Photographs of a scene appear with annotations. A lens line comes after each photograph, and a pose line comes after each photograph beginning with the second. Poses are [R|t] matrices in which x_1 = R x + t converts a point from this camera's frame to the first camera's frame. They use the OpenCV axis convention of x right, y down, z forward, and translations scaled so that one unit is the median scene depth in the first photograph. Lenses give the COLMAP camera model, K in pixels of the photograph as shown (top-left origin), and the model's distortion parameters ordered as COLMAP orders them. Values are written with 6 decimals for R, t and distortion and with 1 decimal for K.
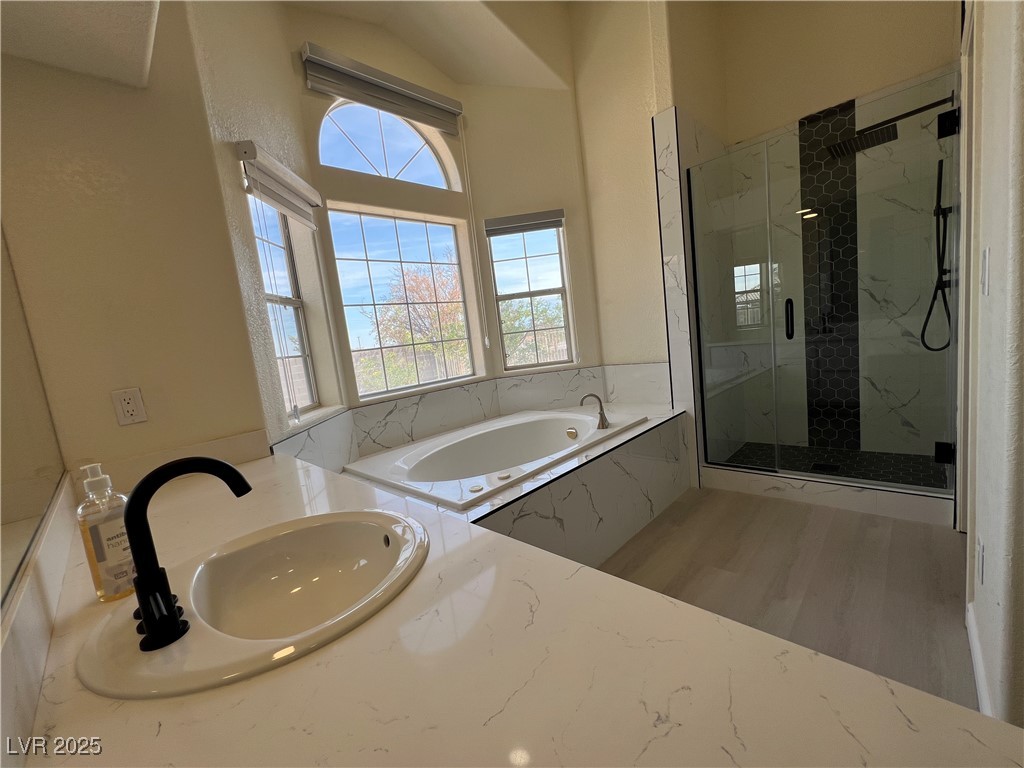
lens RADIAL K [[410.9, 0, 508.5], [0, 410.9, 387.8], [0, 0, 1]] dist [-0.002479, 0.000112]
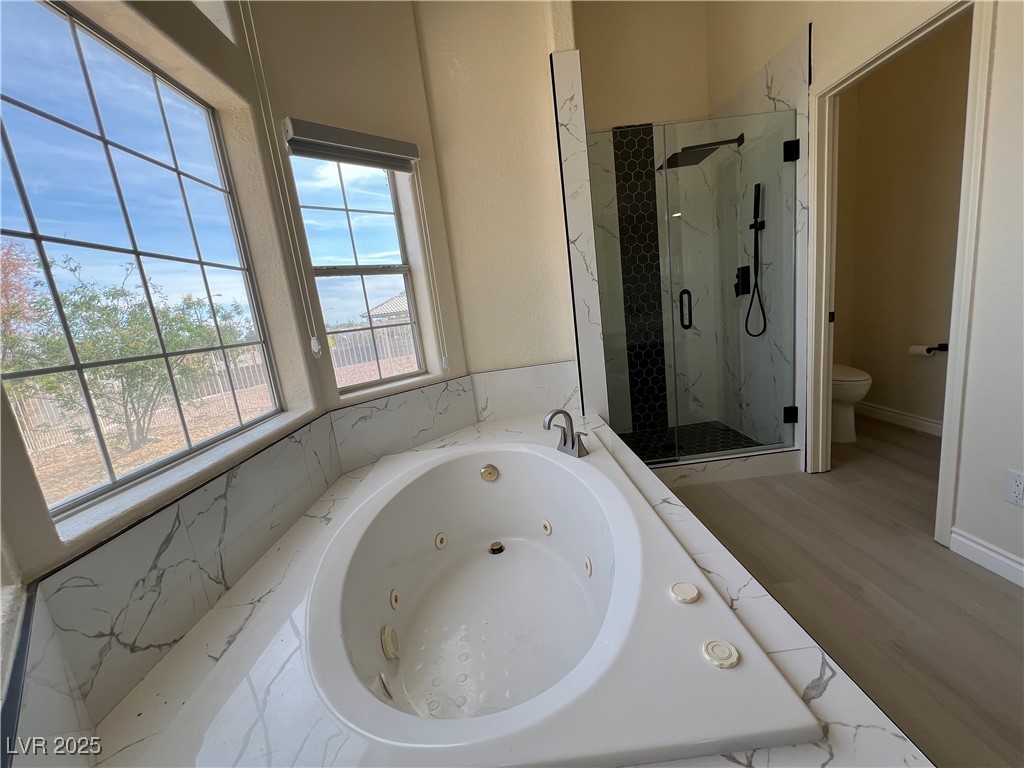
lens RADIAL K [[410.9, 0, 508.5], [0, 410.9, 387.8], [0, 0, 1]] dist [-0.002479, 0.000112]
pose [[0.693348, -0.099955, 0.713637, -0.280361], [0.128107, 0.991655, 0.014430, -0.033989], [-0.709124, 0.081417, 0.700367, 0.461992]]
